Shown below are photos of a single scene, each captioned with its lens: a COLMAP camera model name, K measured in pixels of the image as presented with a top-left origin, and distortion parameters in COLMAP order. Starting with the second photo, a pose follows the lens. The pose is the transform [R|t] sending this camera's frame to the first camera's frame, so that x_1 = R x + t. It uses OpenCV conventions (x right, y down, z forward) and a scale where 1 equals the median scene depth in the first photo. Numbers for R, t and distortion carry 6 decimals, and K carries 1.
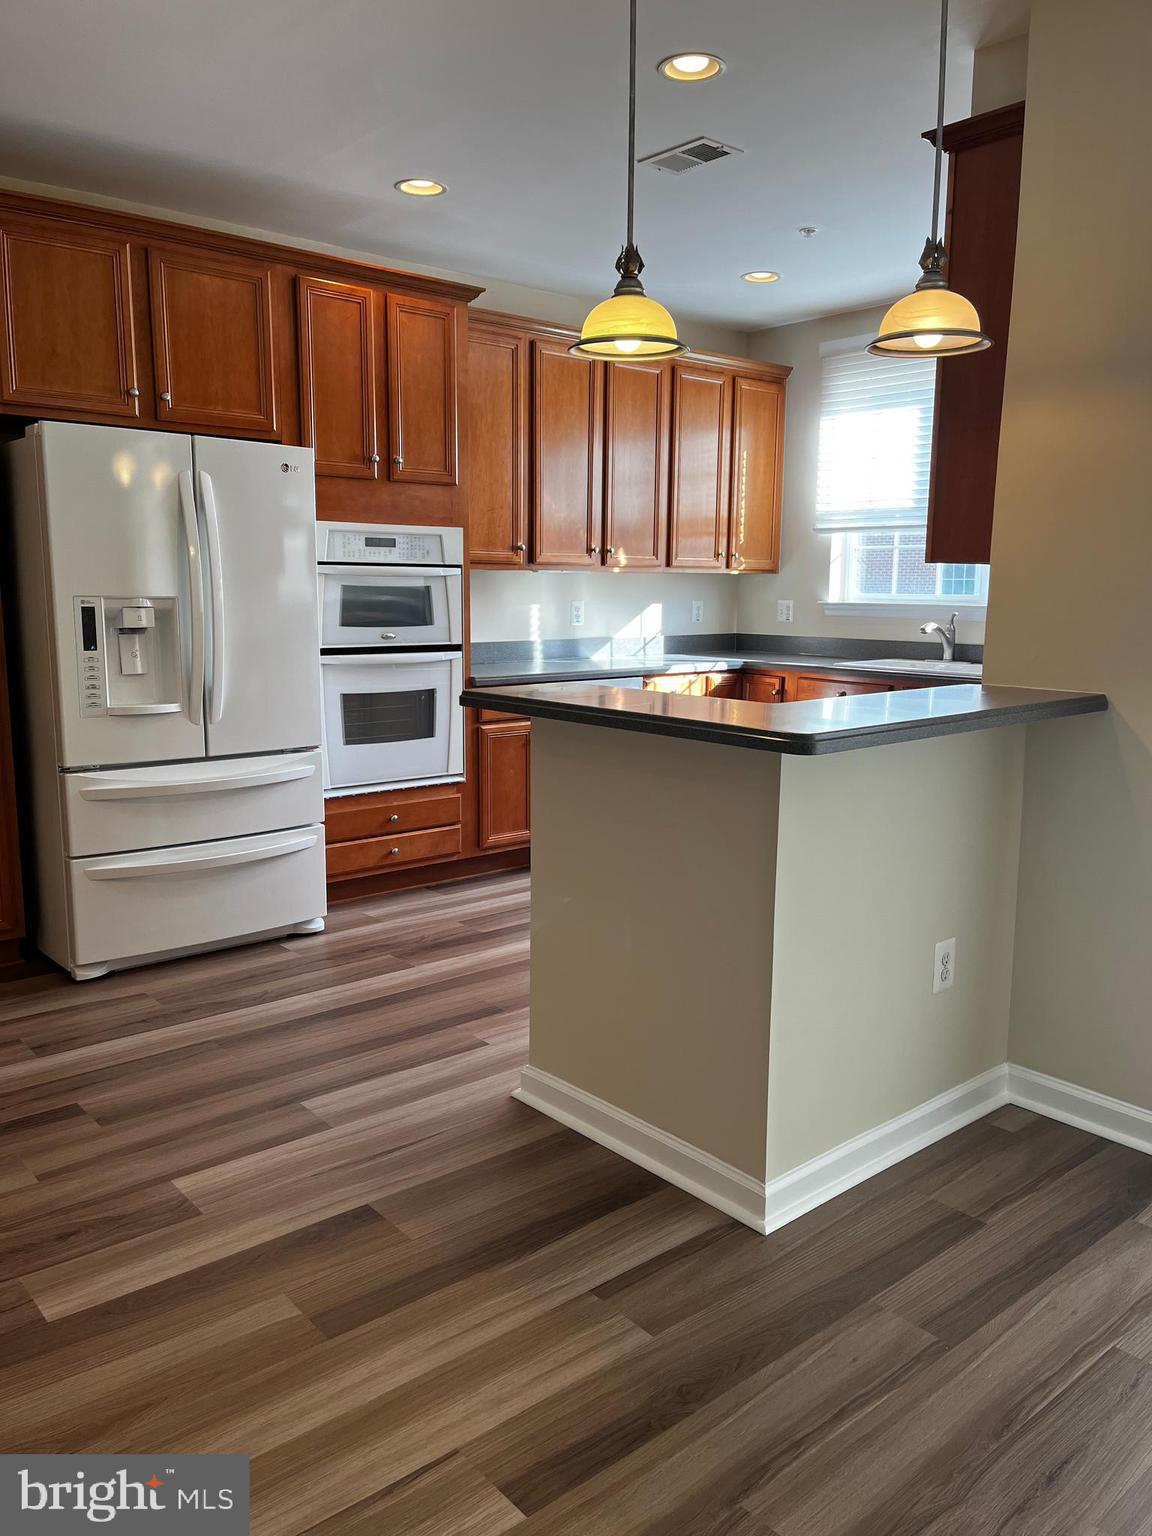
lens RADIAL K [[1169.4, 0, 577.0], [0, 1169.4, 783.7], [0, 0, 1]] dist [0.073449, -0.090200]
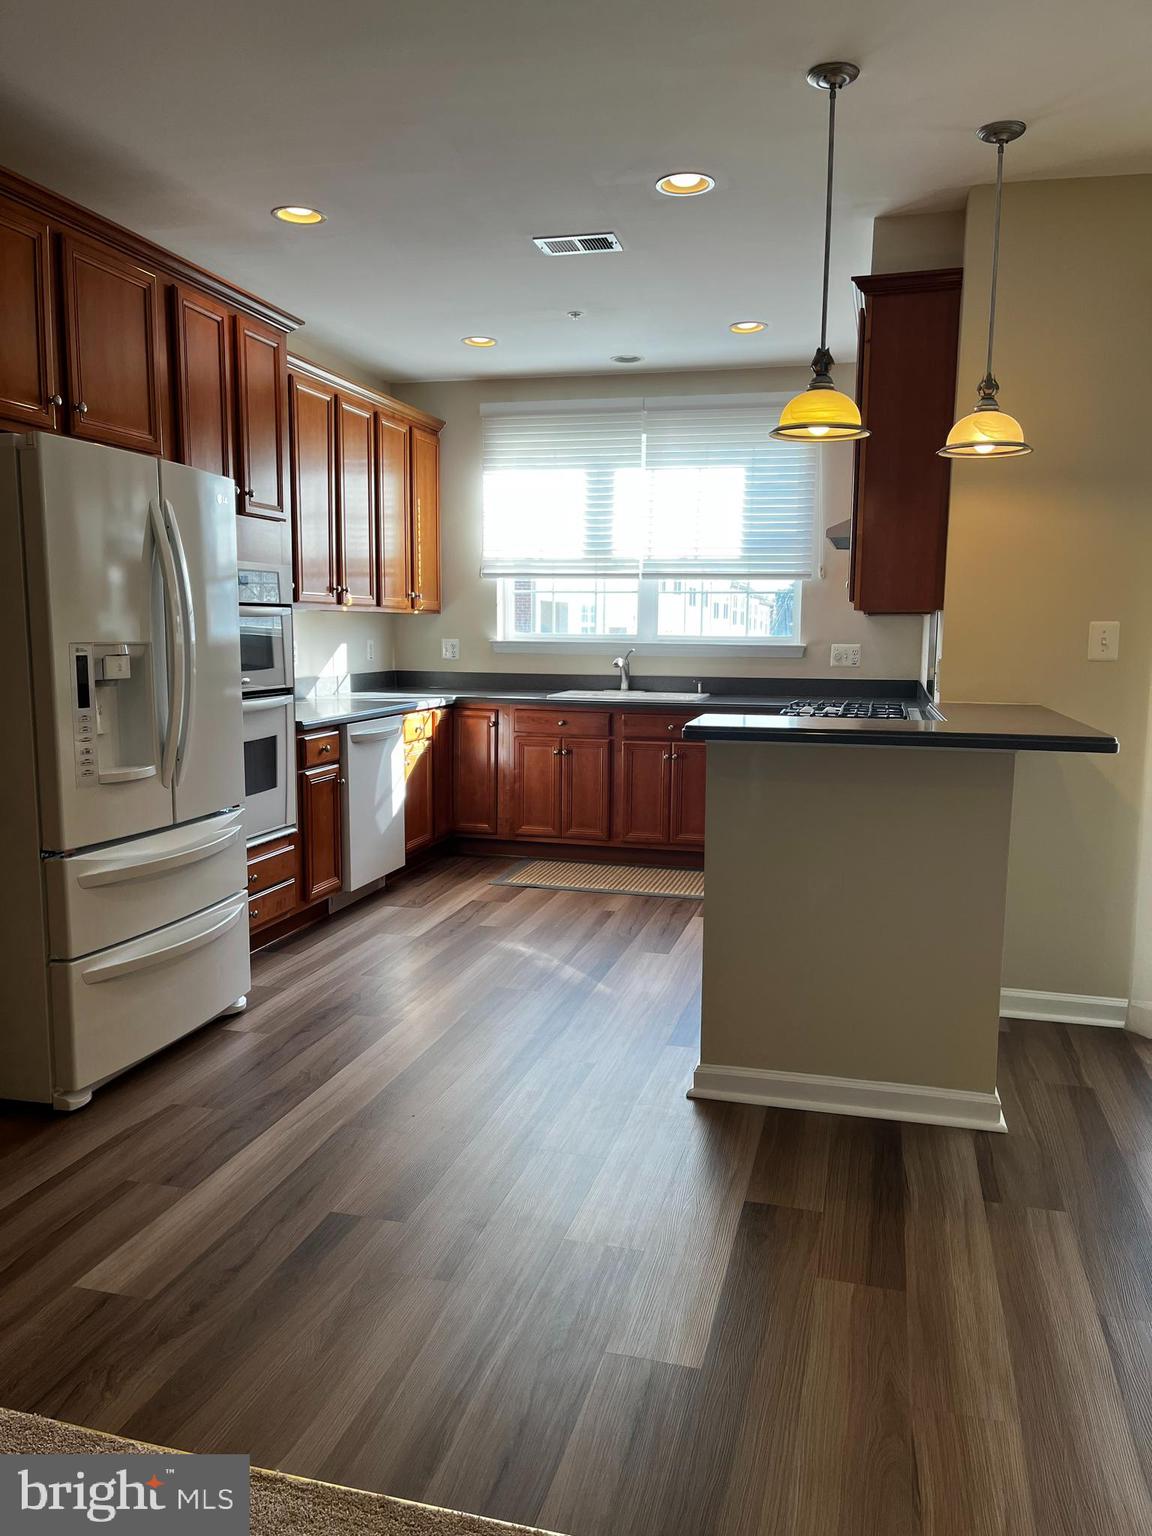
lens RADIAL K [[1169.4, 0, 577.0], [0, 1169.4, 783.7], [0, 0, 1]] dist [0.073449, -0.090200]
pose [[0.821196, -0.078071, 0.565280, -0.472913], [0.094423, 0.995532, 0.000324, -0.021145], [-0.562780, 0.053109, 0.824899, 0.093814]]
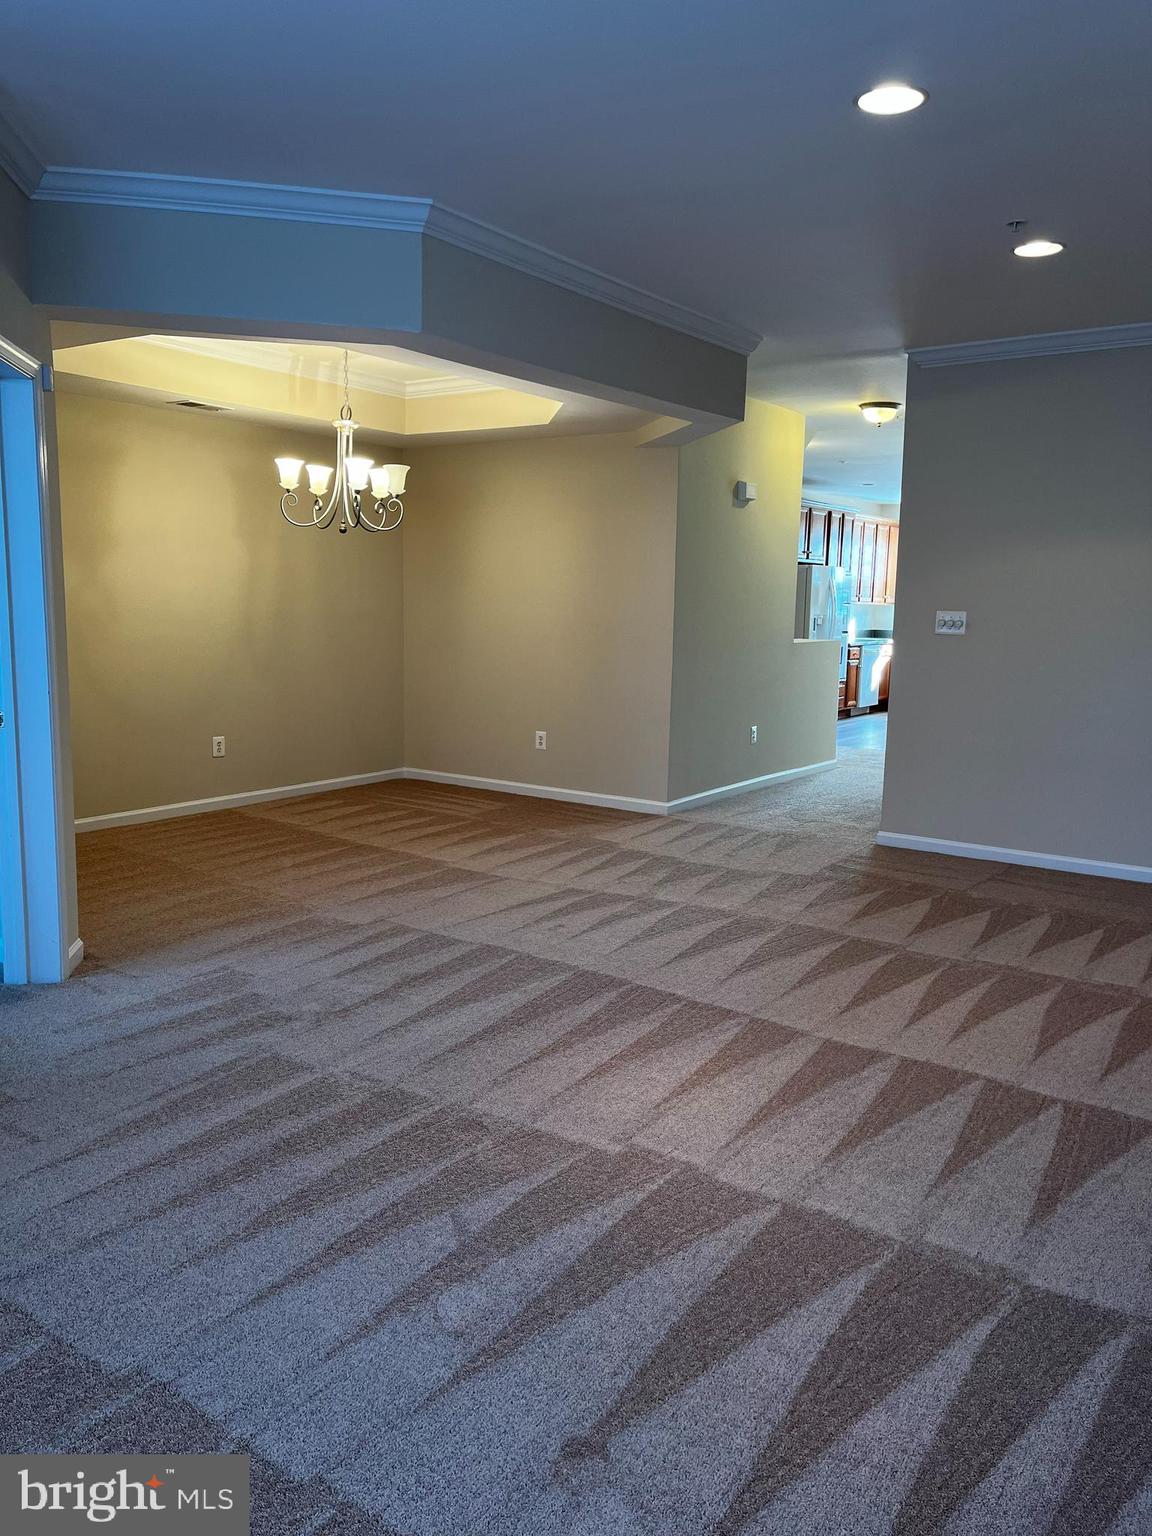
lens RADIAL K [[1158.8, 0, 575.7], [0, 1158.8, 773.2], [0, 0, 1]] dist [0.072887, -0.091544]
pose [[0.968166, -0.023400, 0.249213, -1.503883], [0.028006, 0.999496, -0.014952, 0.255865], [-0.248737, 0.021456, 0.968333, -1.610040]]
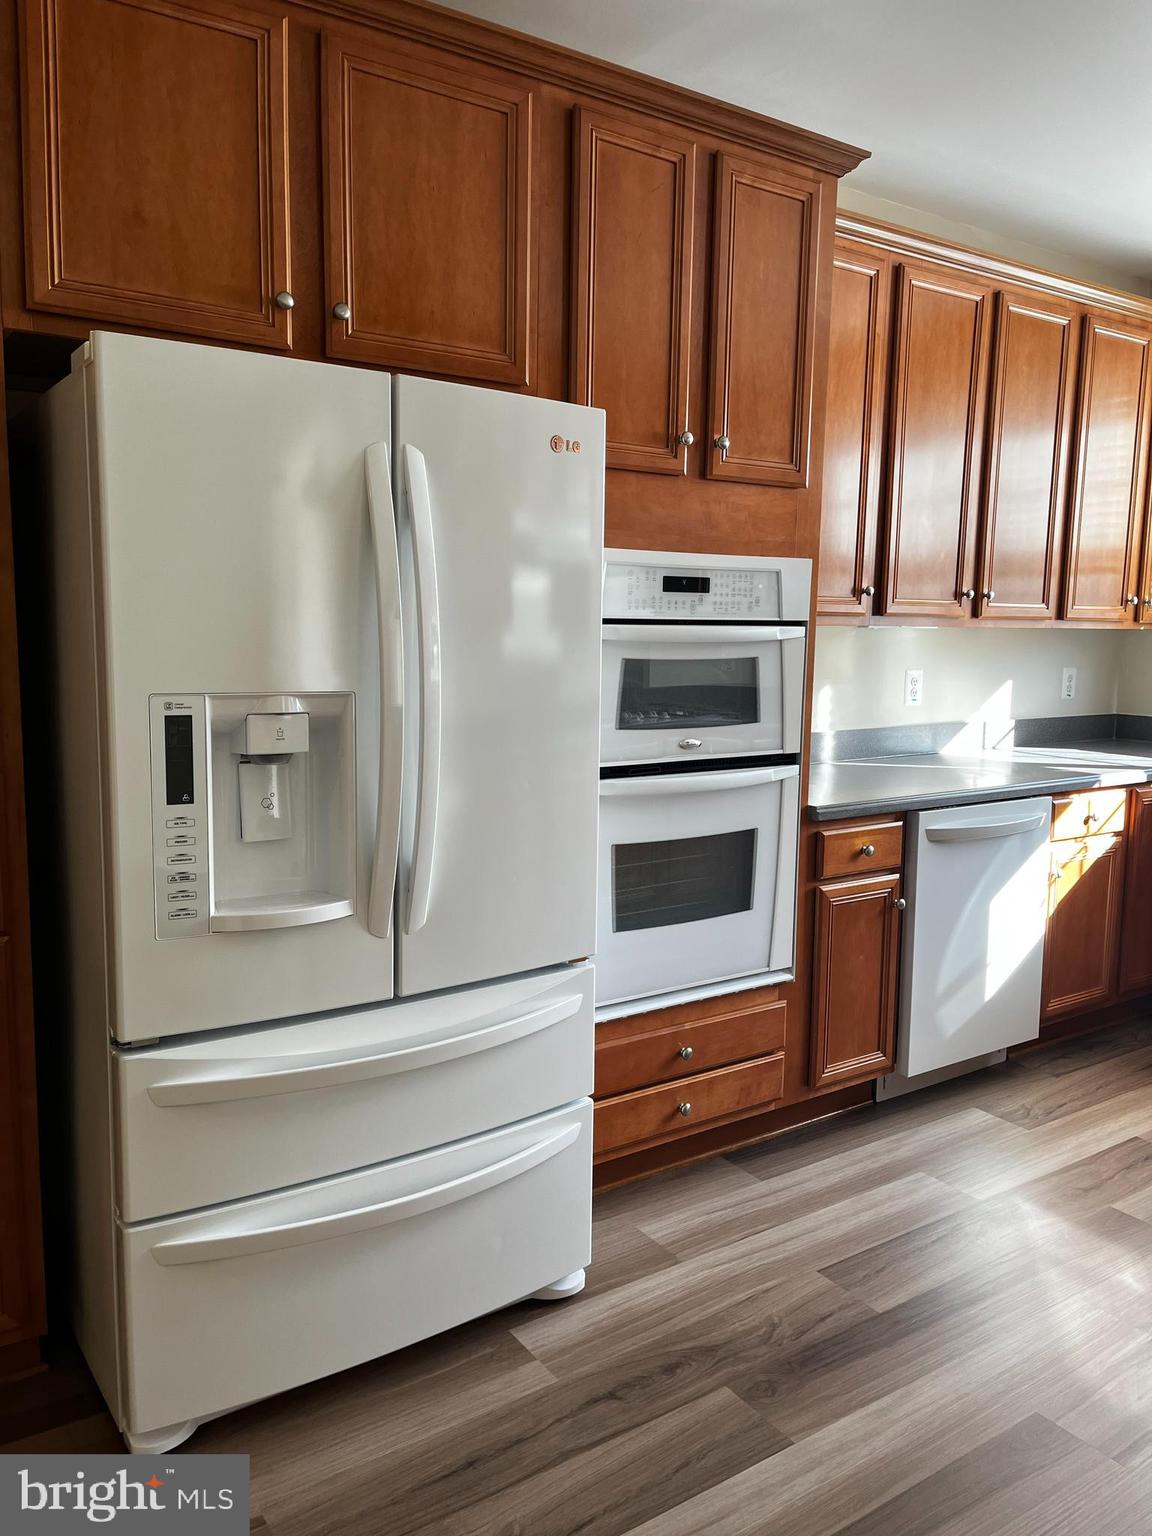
lens RADIAL K [[1158.8, 0, 575.7], [0, 1158.8, 773.2], [0, 0, 1]] dist [0.072887, -0.091544]
pose [[0.994572, 0.019291, -0.102246, -0.157286], [-0.023480, 0.998927, -0.039926, -0.086525], [0.101366, 0.042110, 0.993958, 0.421638]]
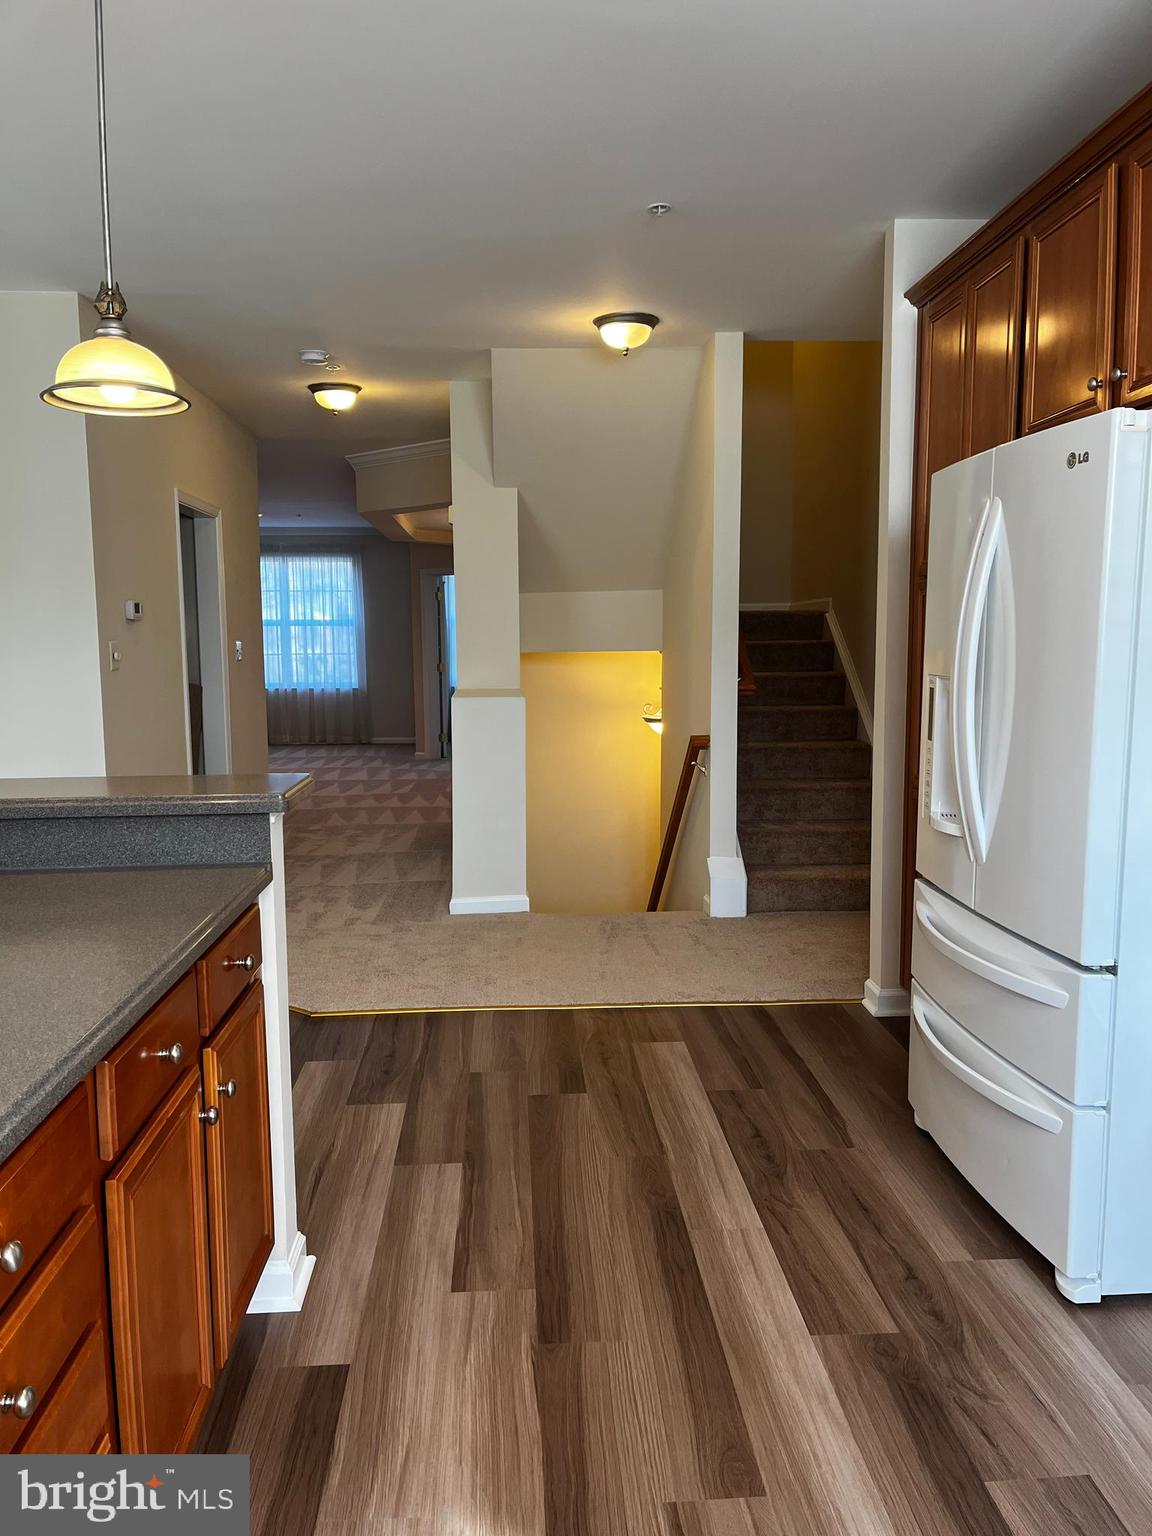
lens RADIAL K [[1158.8, 0, 575.7], [0, 1158.8, 773.2], [0, 0, 1]] dist [0.072887, -0.091544]
pose [[-0.602950, 0.088202, -0.792888, 0.304191], [-0.134014, 0.968548, 0.209653, -0.179276], [0.786442, 0.232669, -0.572166, 1.003446]]
